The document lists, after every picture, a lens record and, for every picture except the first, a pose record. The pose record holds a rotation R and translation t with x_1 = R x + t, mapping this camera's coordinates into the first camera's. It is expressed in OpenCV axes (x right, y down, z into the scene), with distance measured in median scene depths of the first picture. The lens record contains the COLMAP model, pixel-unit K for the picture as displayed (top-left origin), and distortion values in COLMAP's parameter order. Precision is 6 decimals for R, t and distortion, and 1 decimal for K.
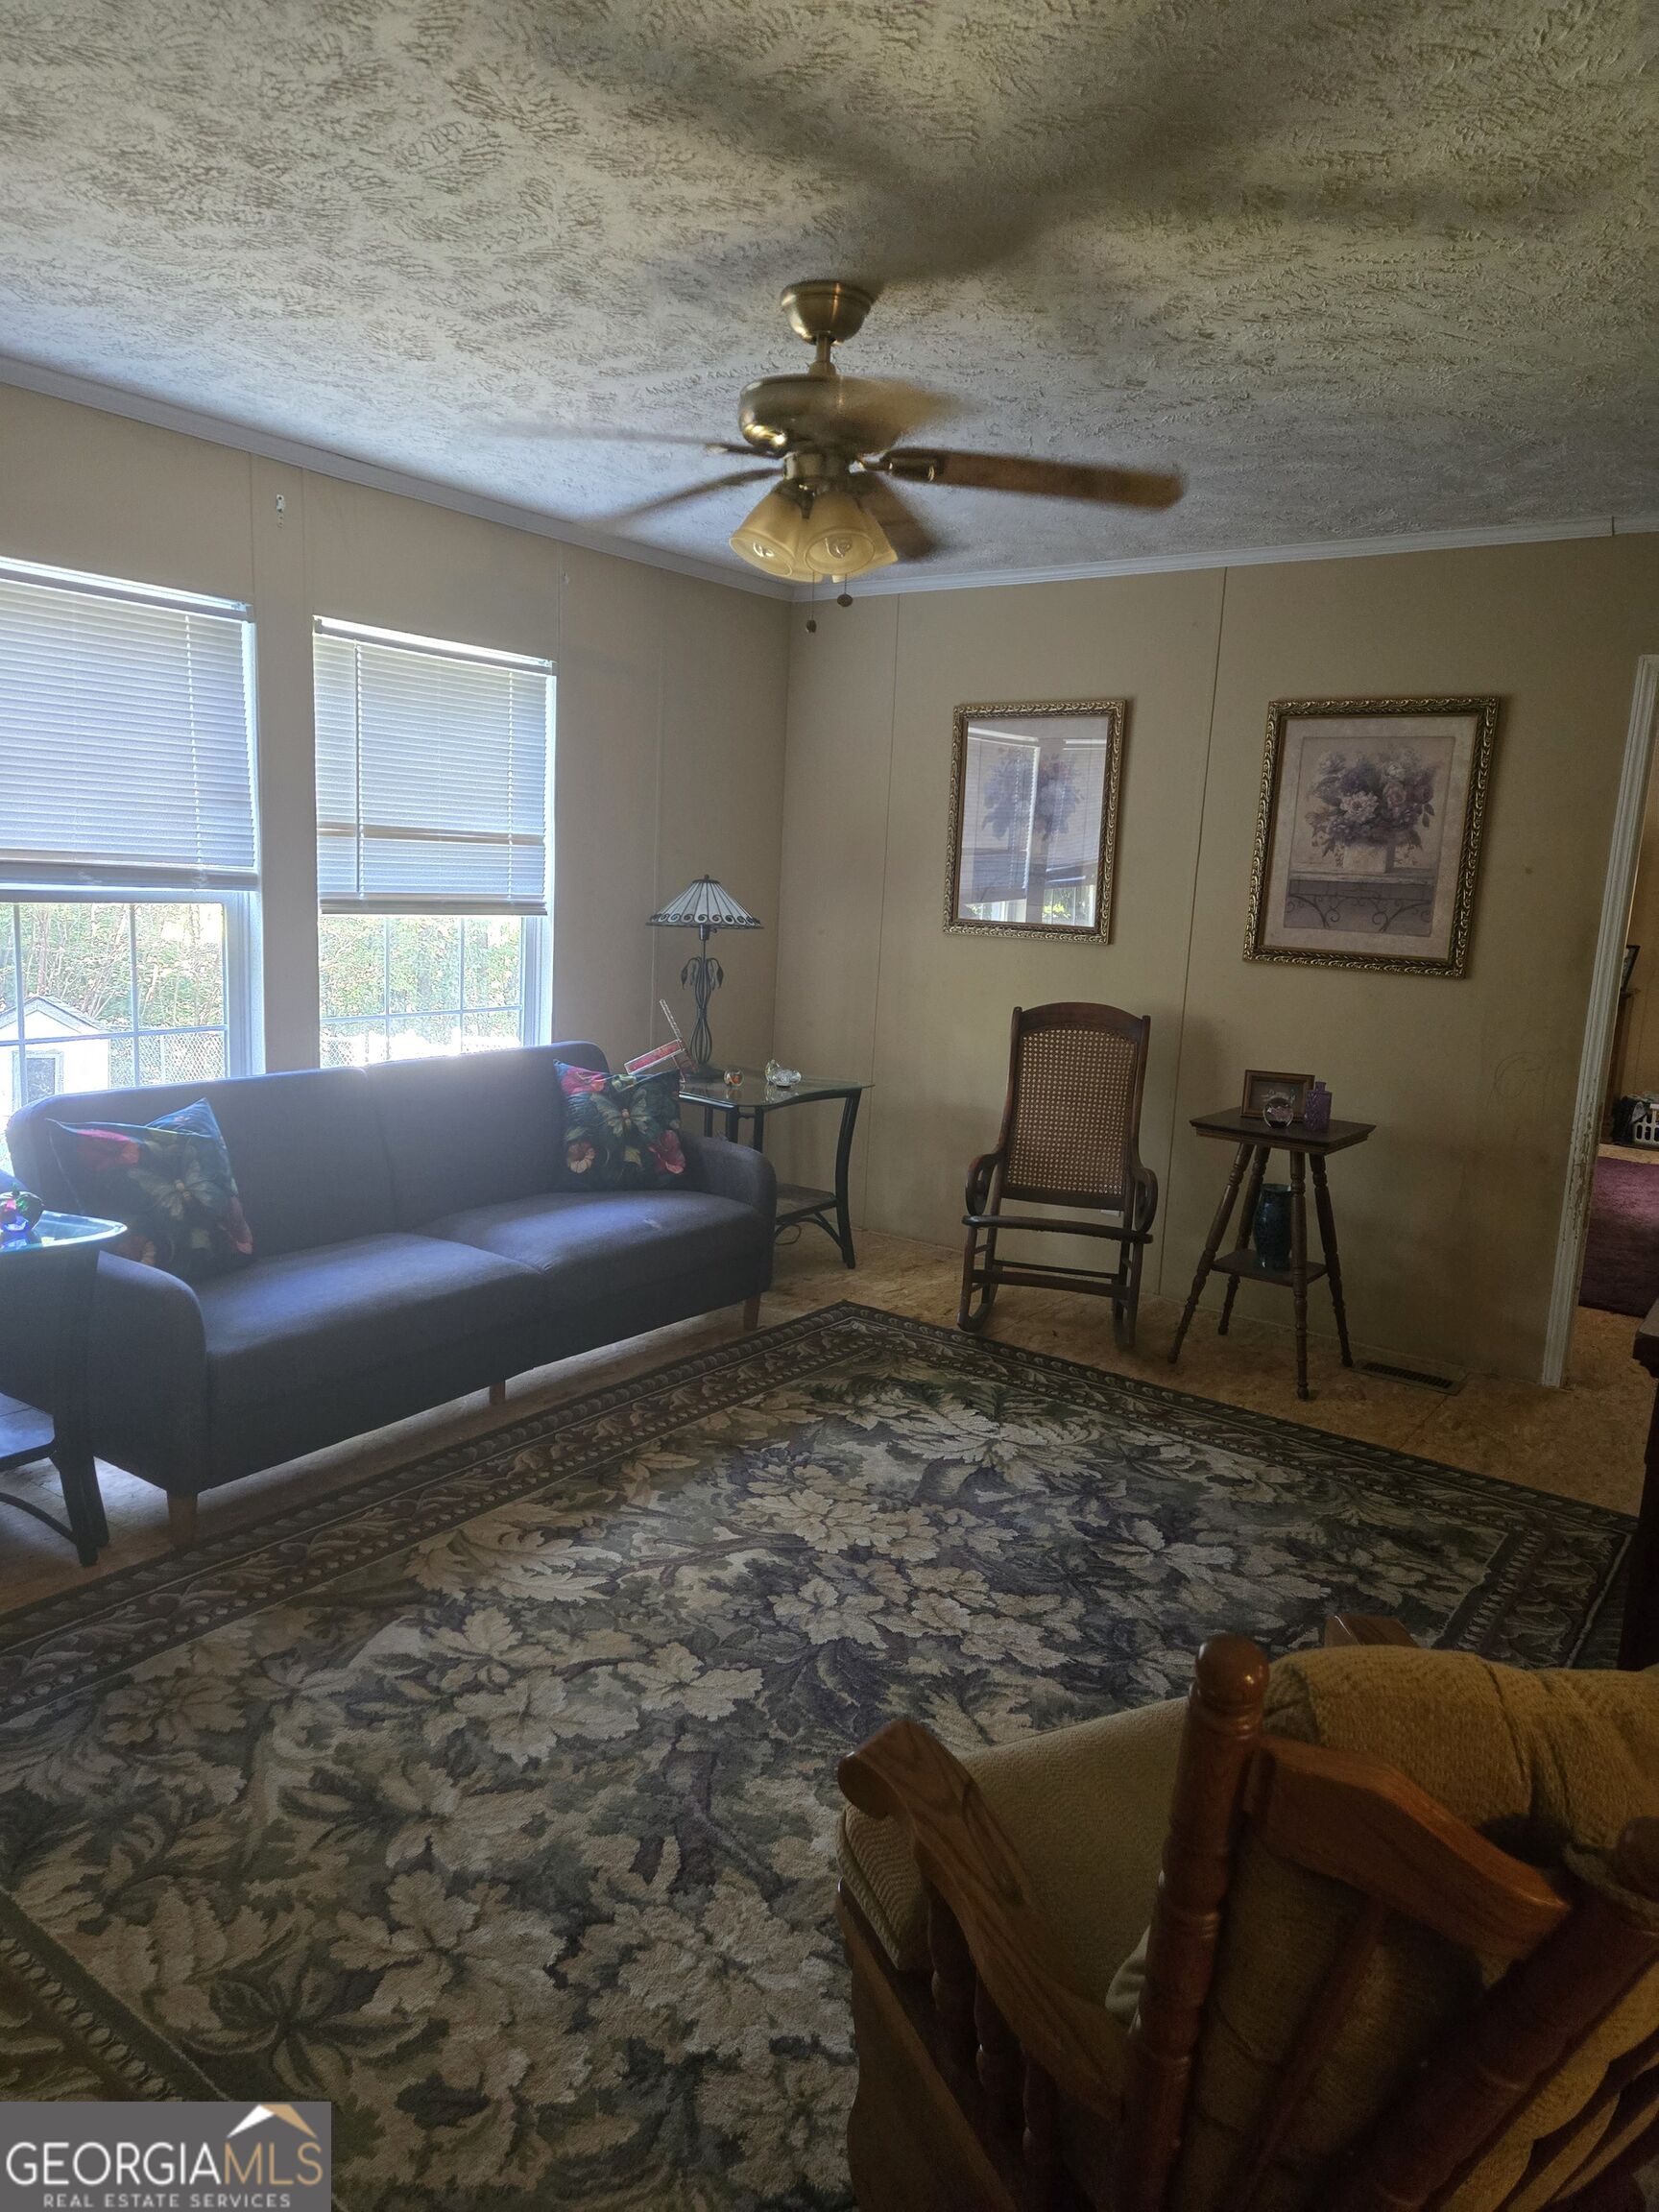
lens RADIAL K [[1481.8, 0, 797.8], [0, 1481.8, 1084.7], [0, 0, 1]] dist [0.087731, -0.074475]
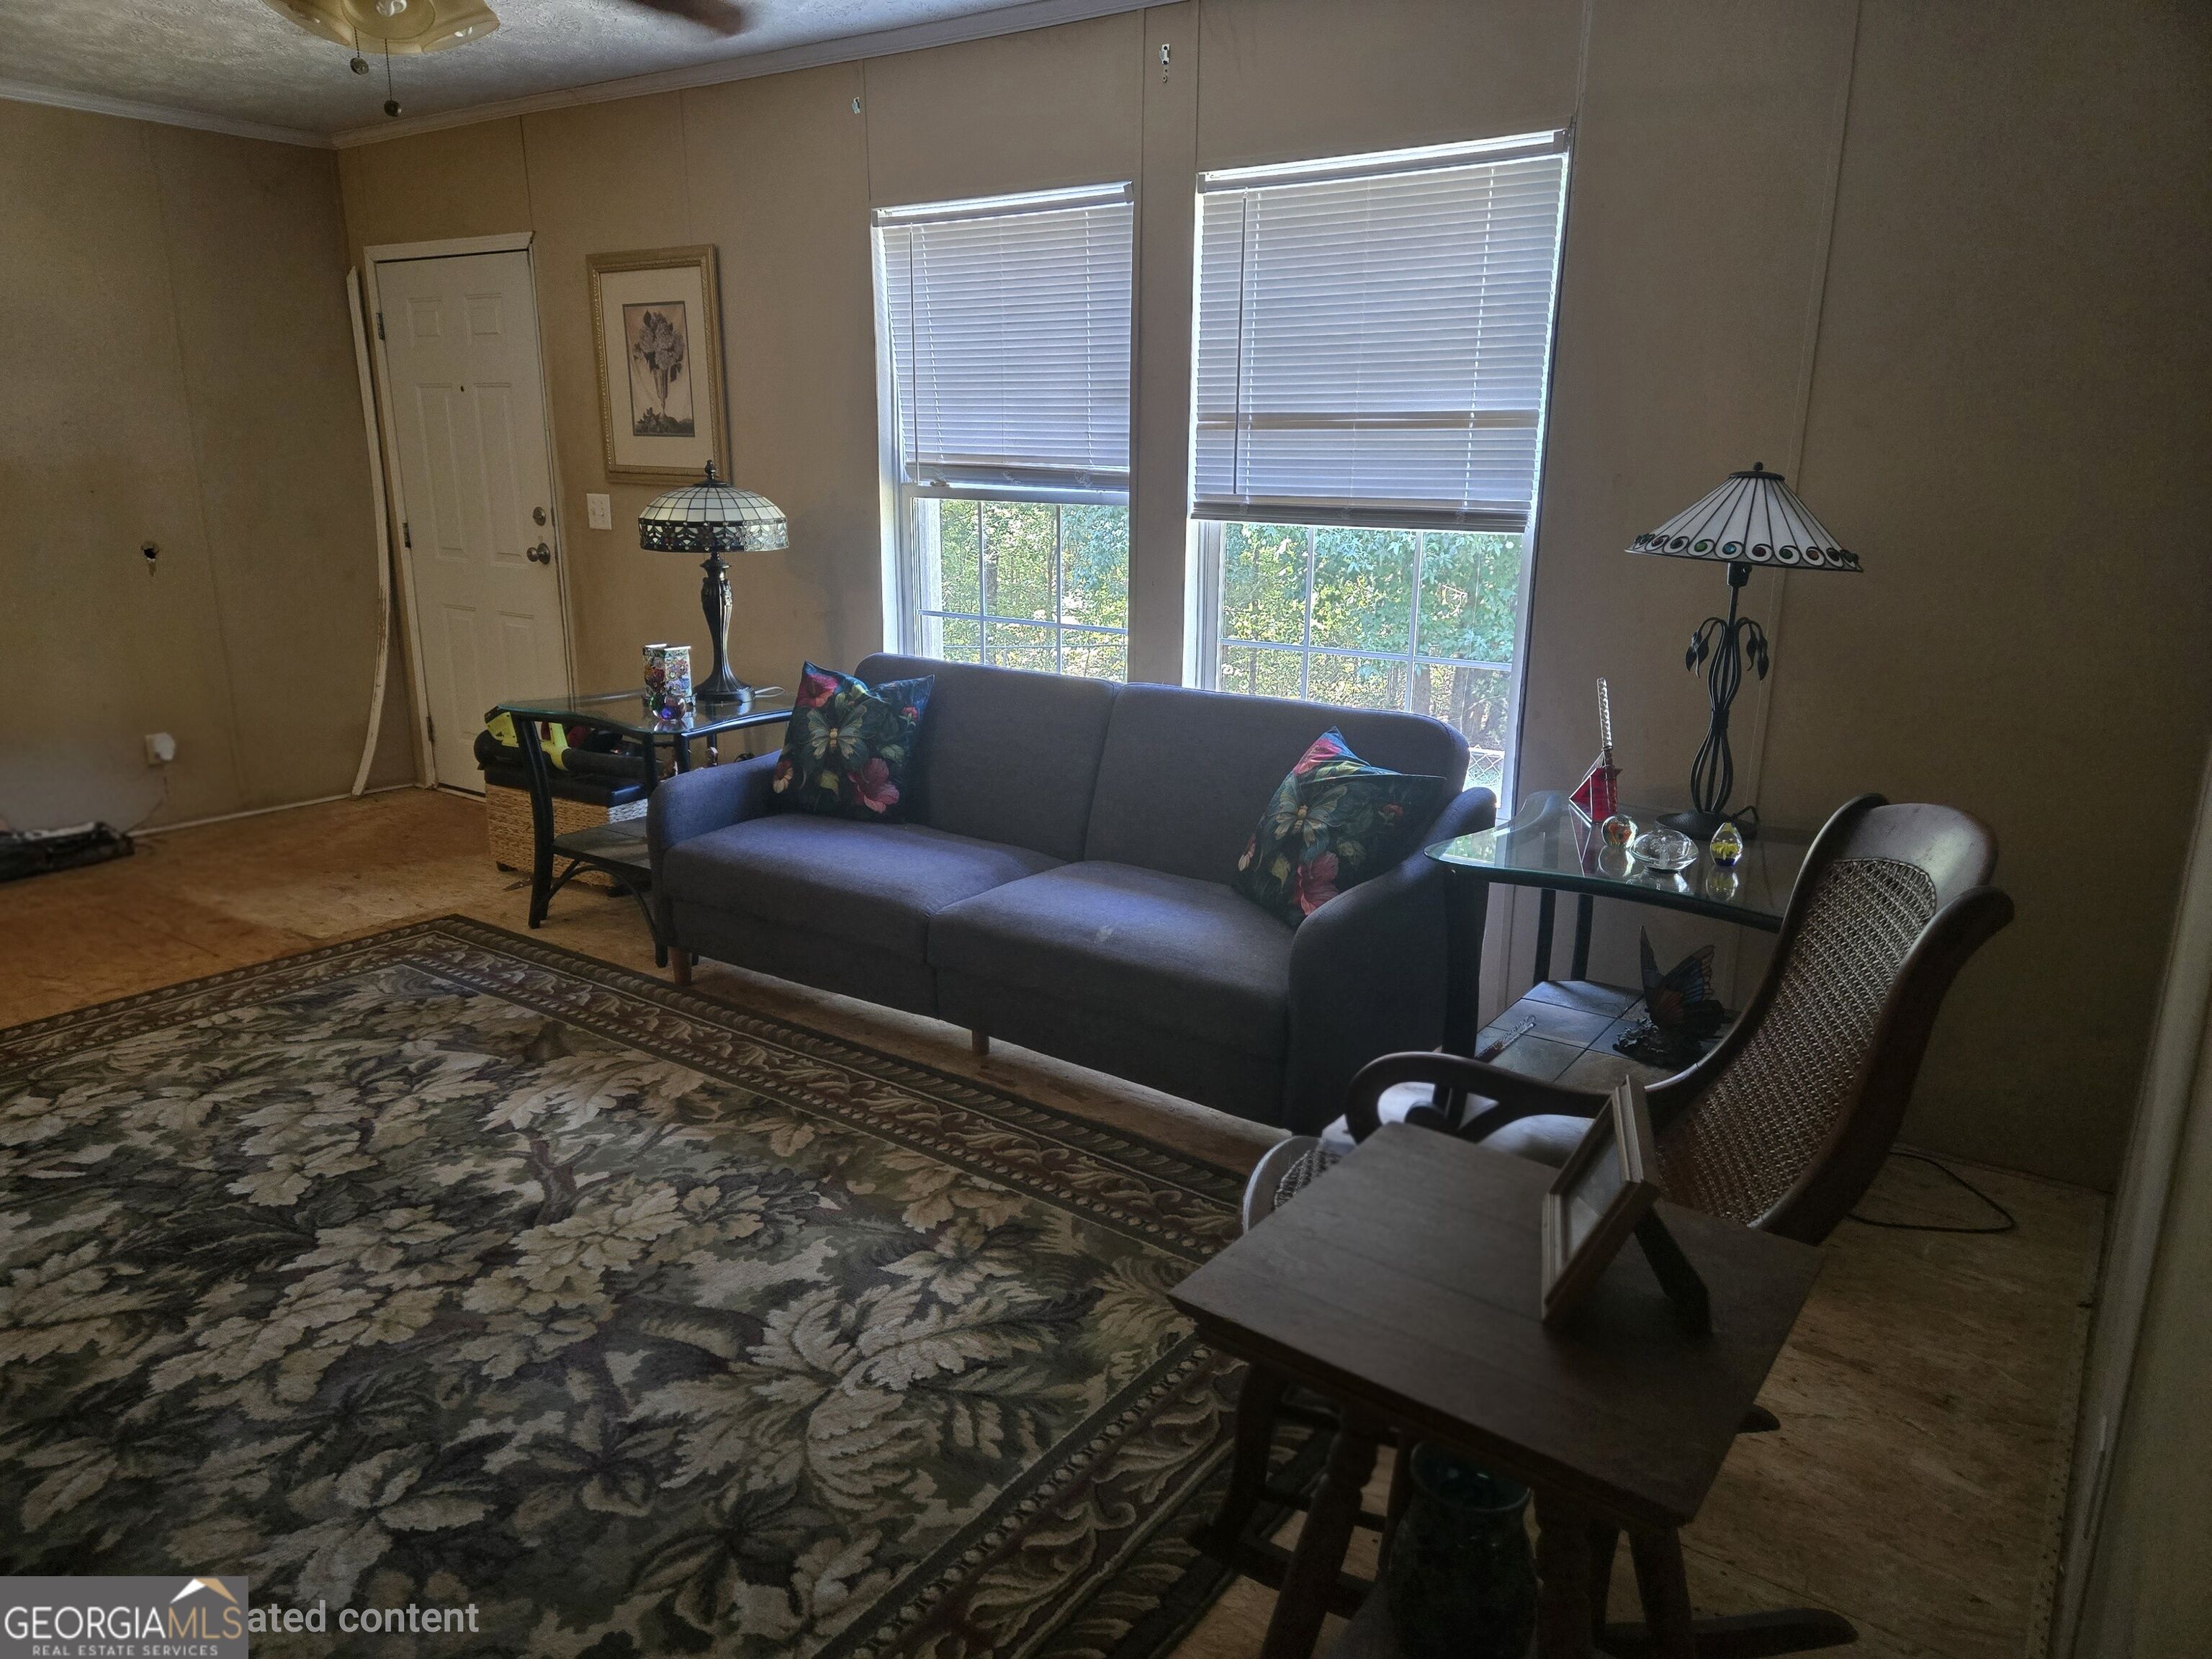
lens RADIAL K [[1481.8, 0, 1108.0], [0, 1481.8, 844.7], [0, 0, 1]] dist [0.087731, -0.074475]
pose [[0.008586, 0.214956, -0.976586, 0.751578], [-0.161487, 0.964101, 0.210789, -0.130017], [0.986837, 0.155896, 0.042990, 1.160385]]
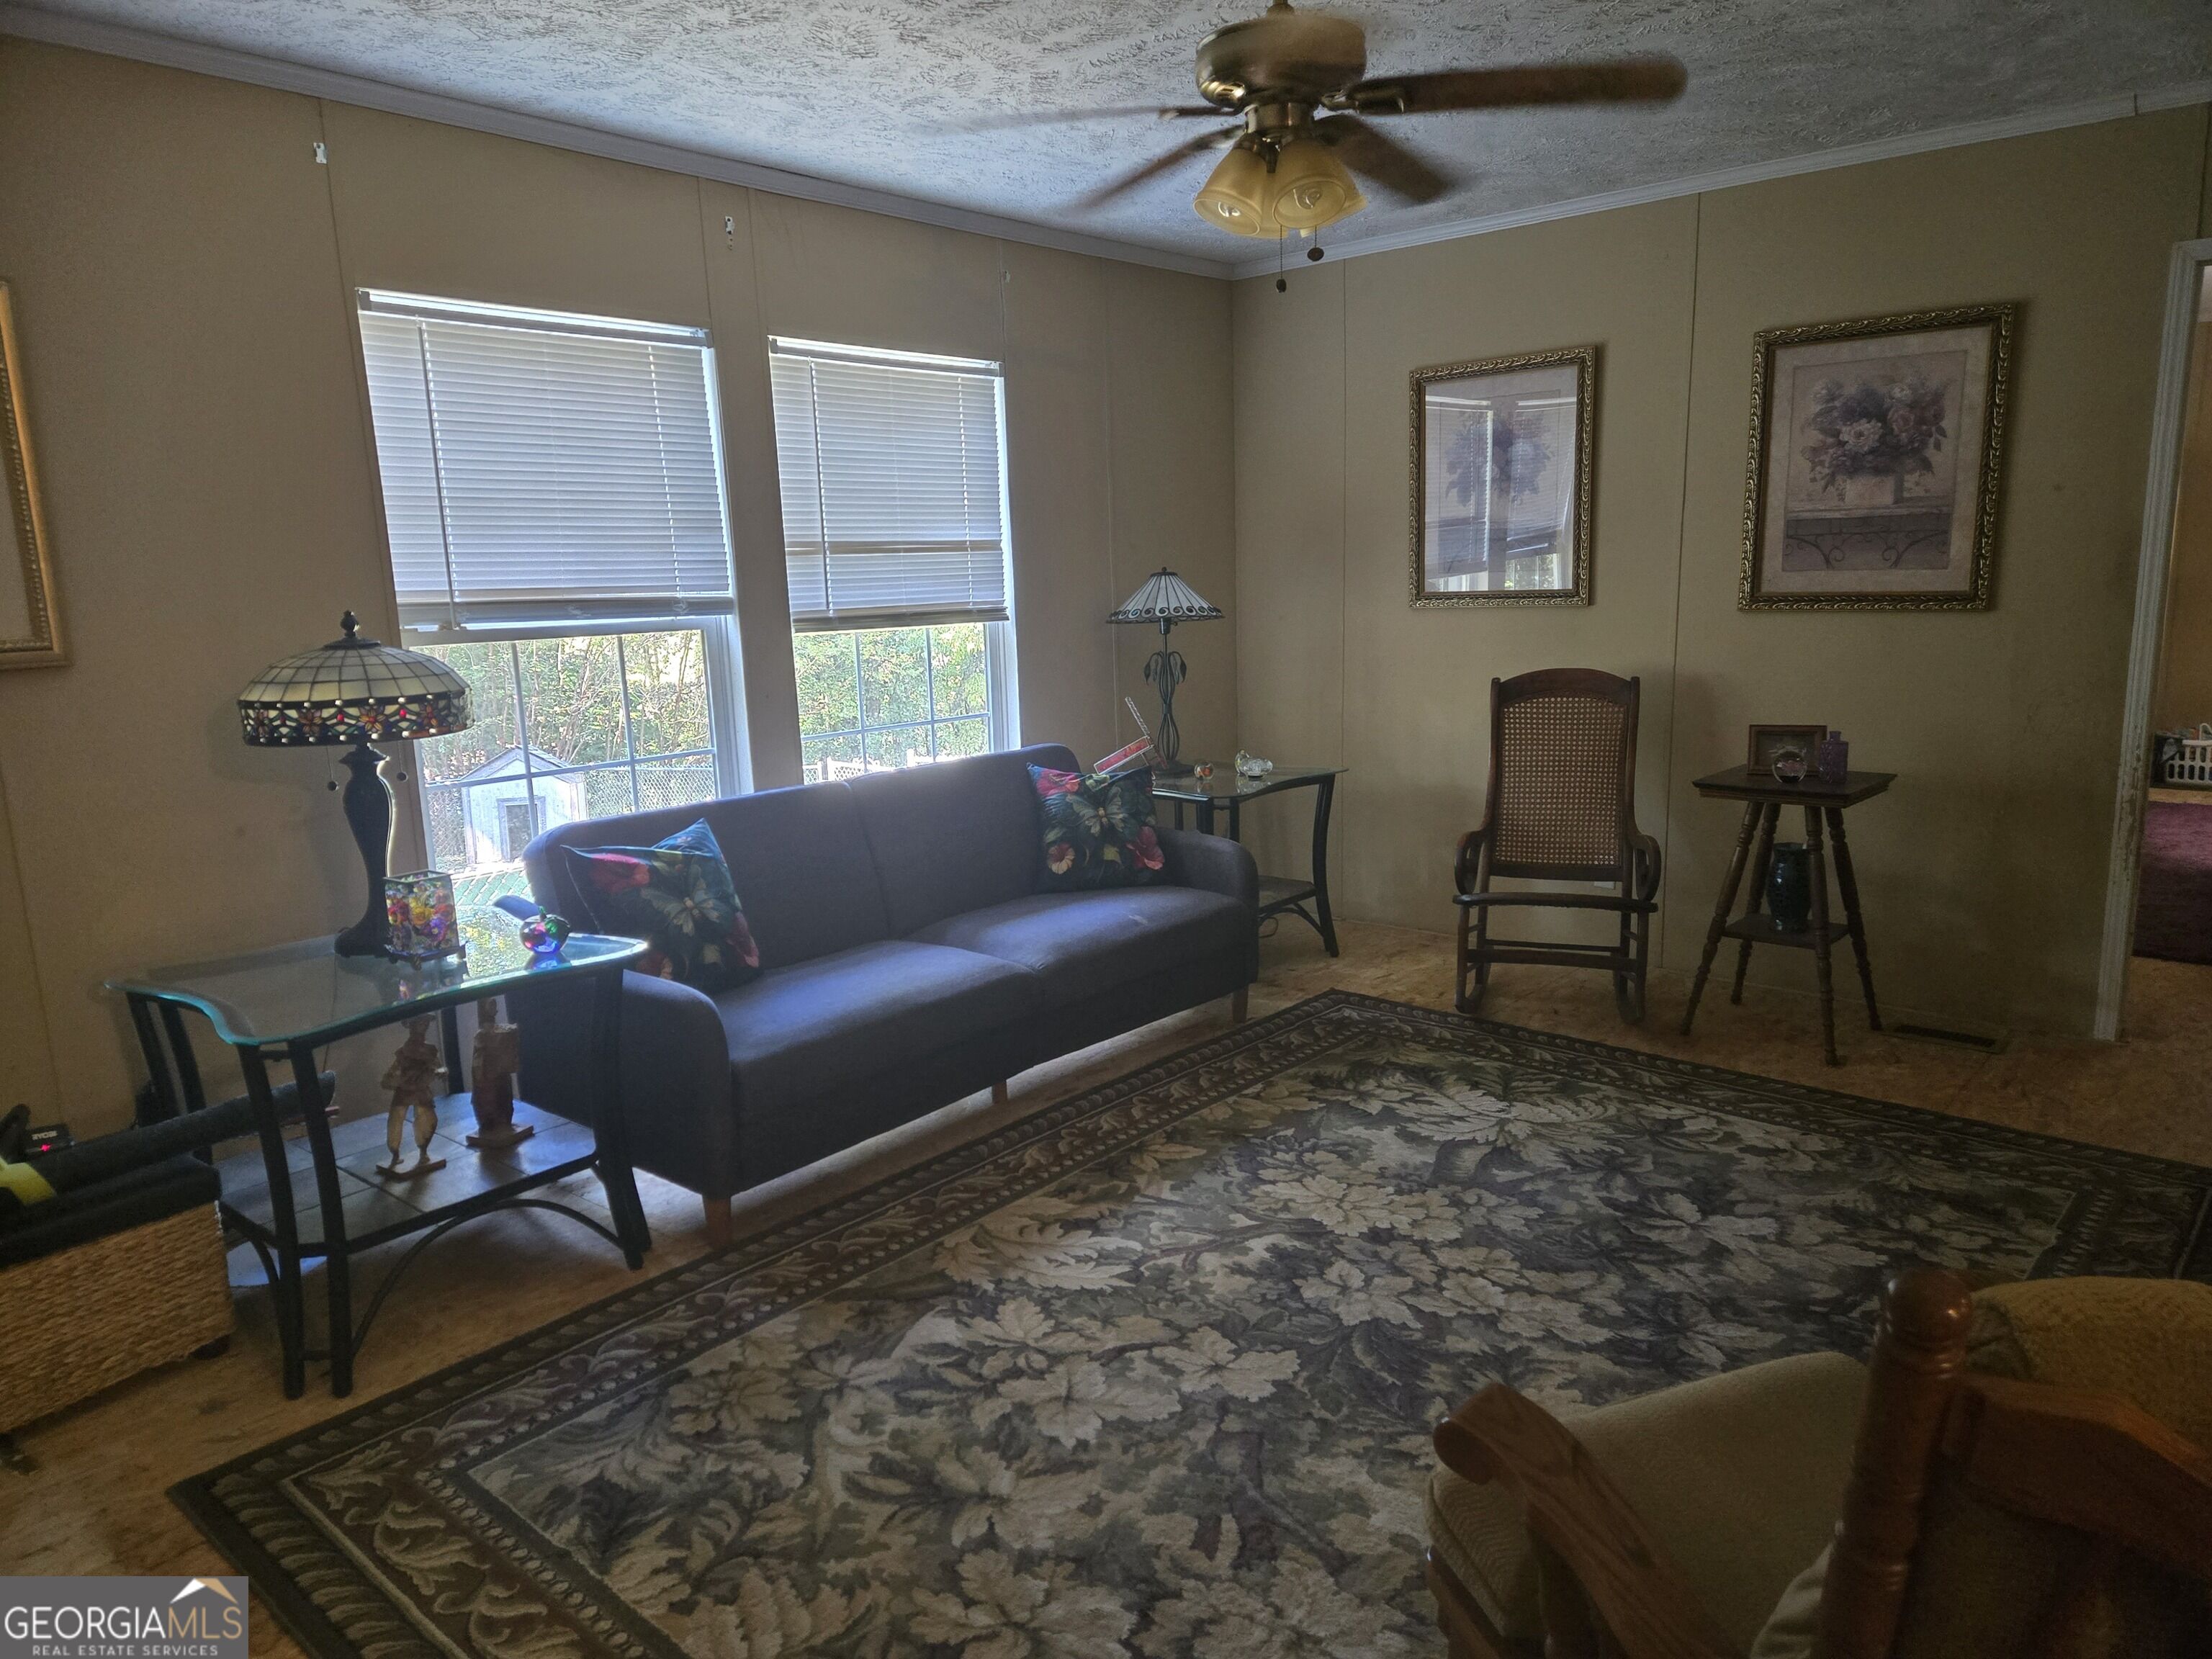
lens RADIAL K [[1481.8, 0, 1100.3], [0, 1481.8, 842.0], [0, 0, 1]] dist [0.087731, -0.074475]
pose [[0.993531, -0.060295, -0.096237, -0.029571], [0.063467, 0.997525, 0.030246, 0.012093], [0.094175, -0.036158, 0.994899, 0.010306]]
